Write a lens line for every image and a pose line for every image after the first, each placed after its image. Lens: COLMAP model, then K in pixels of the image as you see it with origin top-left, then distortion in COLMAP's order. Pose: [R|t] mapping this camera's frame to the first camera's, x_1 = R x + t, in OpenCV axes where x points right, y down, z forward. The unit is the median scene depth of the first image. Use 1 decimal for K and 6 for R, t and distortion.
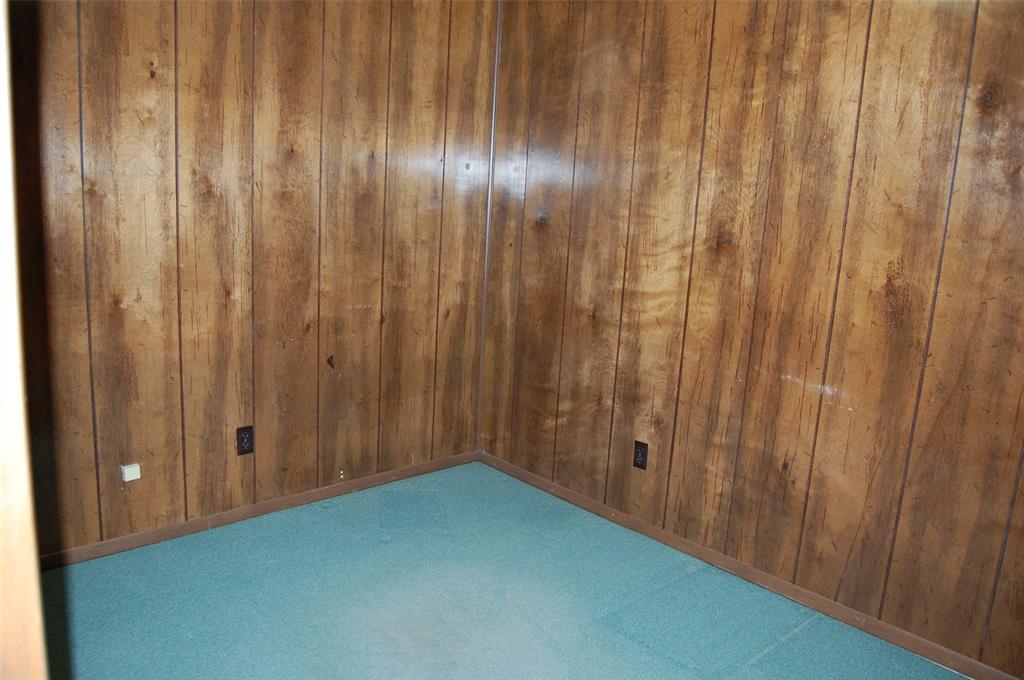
lens RADIAL K [[800.0, 0, 508.7], [0, 800.0, 341.9], [0, 0, 1]] dist [-0.093263, 0.037827]
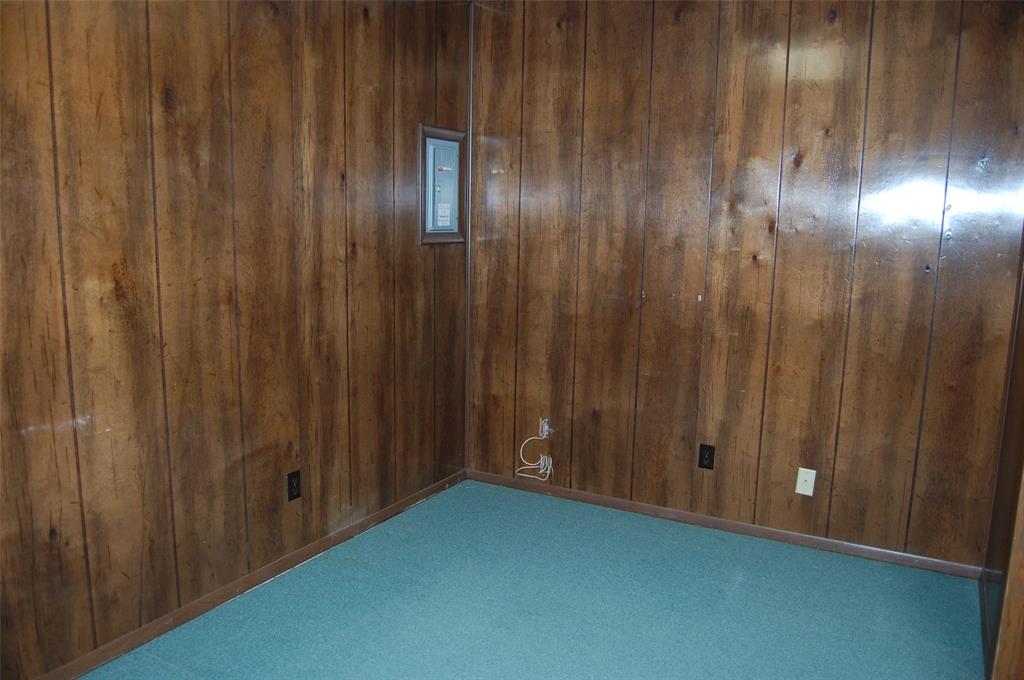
lens RADIAL K [[800.0, 0, 508.7], [0, 800.0, 341.9], [0, 0, 1]] dist [-0.093263, 0.037827]
pose [[0.599022, -0.181884, 0.779802, 0.034960], [0.179652, 0.979561, 0.090473, -0.017280], [-0.780319, 0.085898, 0.619454, 0.094826]]
